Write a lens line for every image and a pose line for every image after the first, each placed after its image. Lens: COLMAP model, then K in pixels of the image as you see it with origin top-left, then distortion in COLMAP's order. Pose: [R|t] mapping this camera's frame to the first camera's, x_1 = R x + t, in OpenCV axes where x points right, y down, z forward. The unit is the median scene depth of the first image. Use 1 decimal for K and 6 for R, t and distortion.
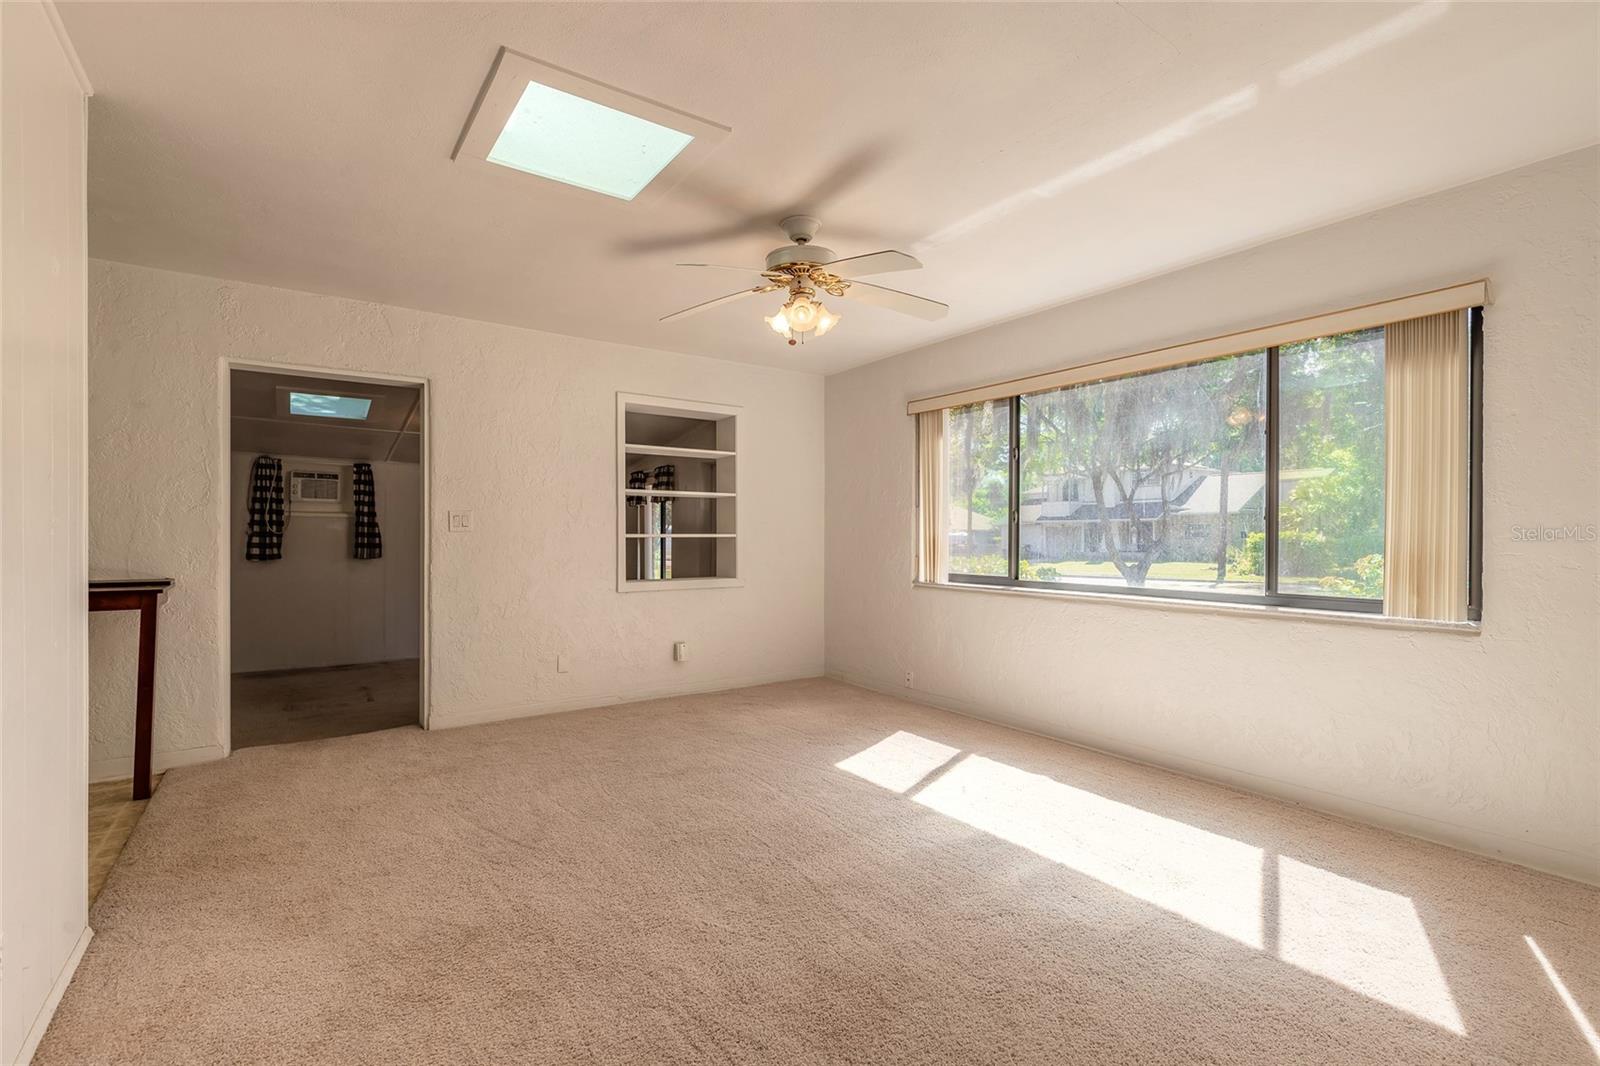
lens RADIAL K [[724.6, 0, 804.6], [0, 724.6, 536.9], [0, 0, 1]] dist [0.010075, -0.003261]
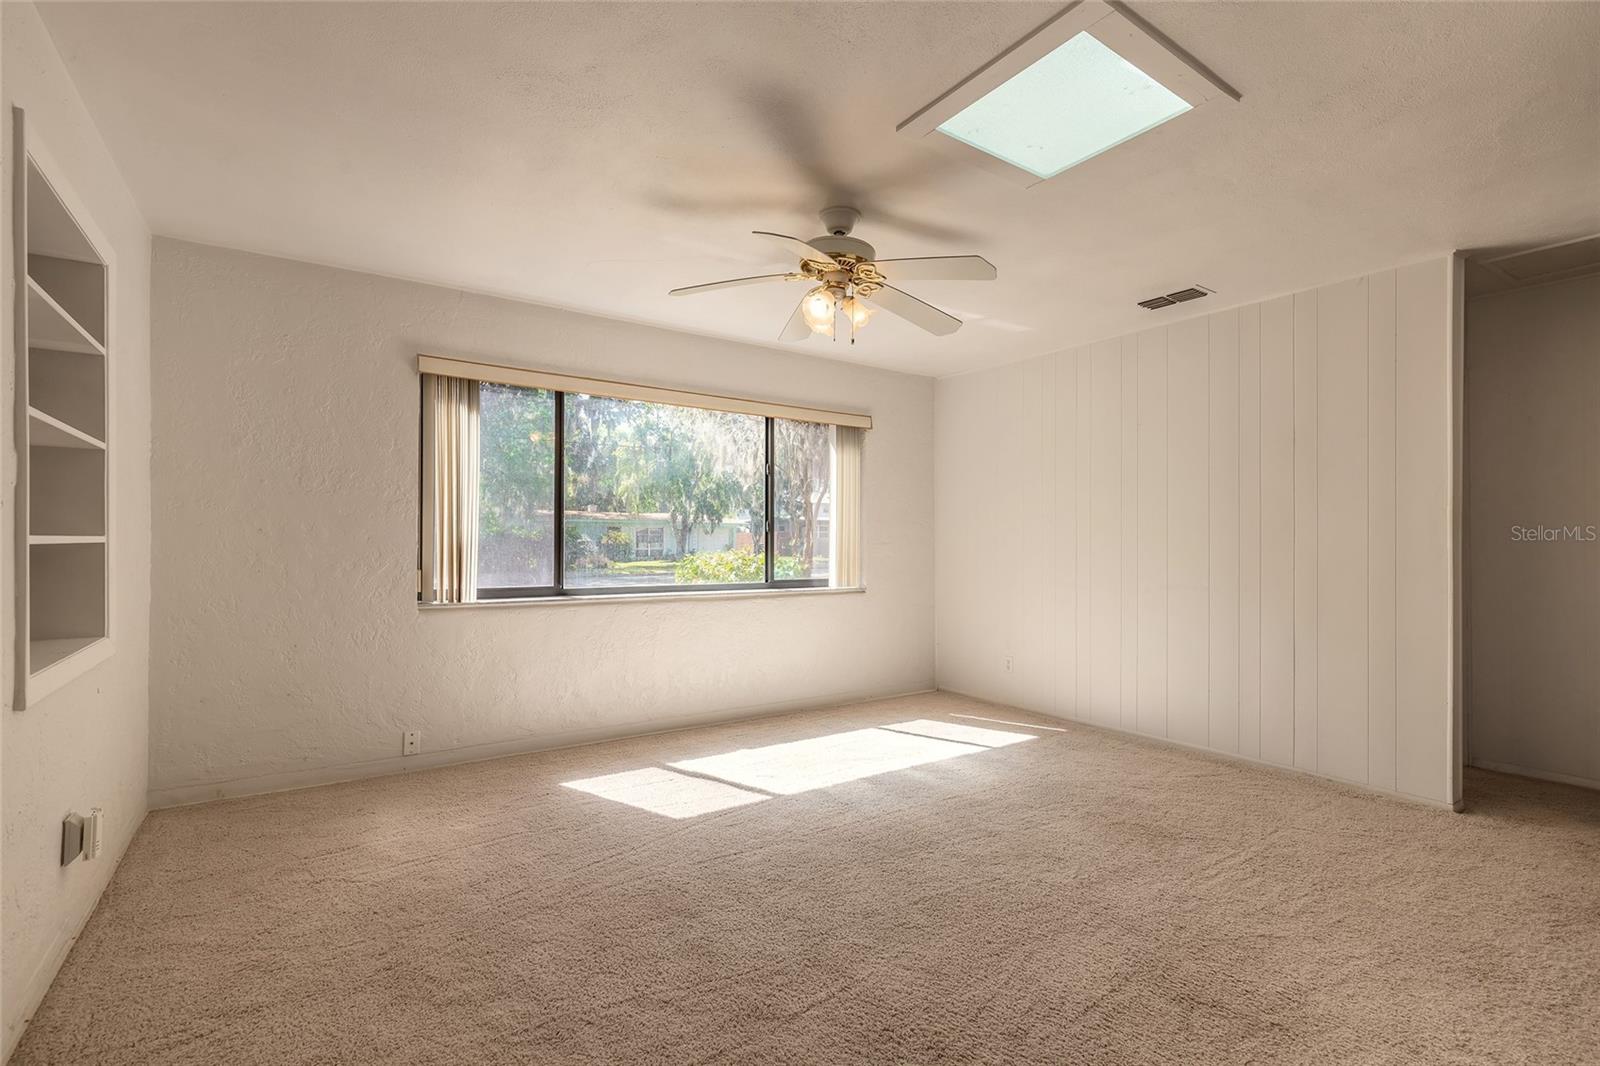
lens RADIAL K [[724.6, 0, 798.0], [0, 724.6, 540.0], [0, 0, 1]] dist [0.010075, -0.003261]
pose [[0.018956, 0.002286, 0.999818, -0.771264], [-0.001182, 0.999997, -0.002264, -0.002219], [-0.999820, -0.001139, 0.018959, 0.831254]]
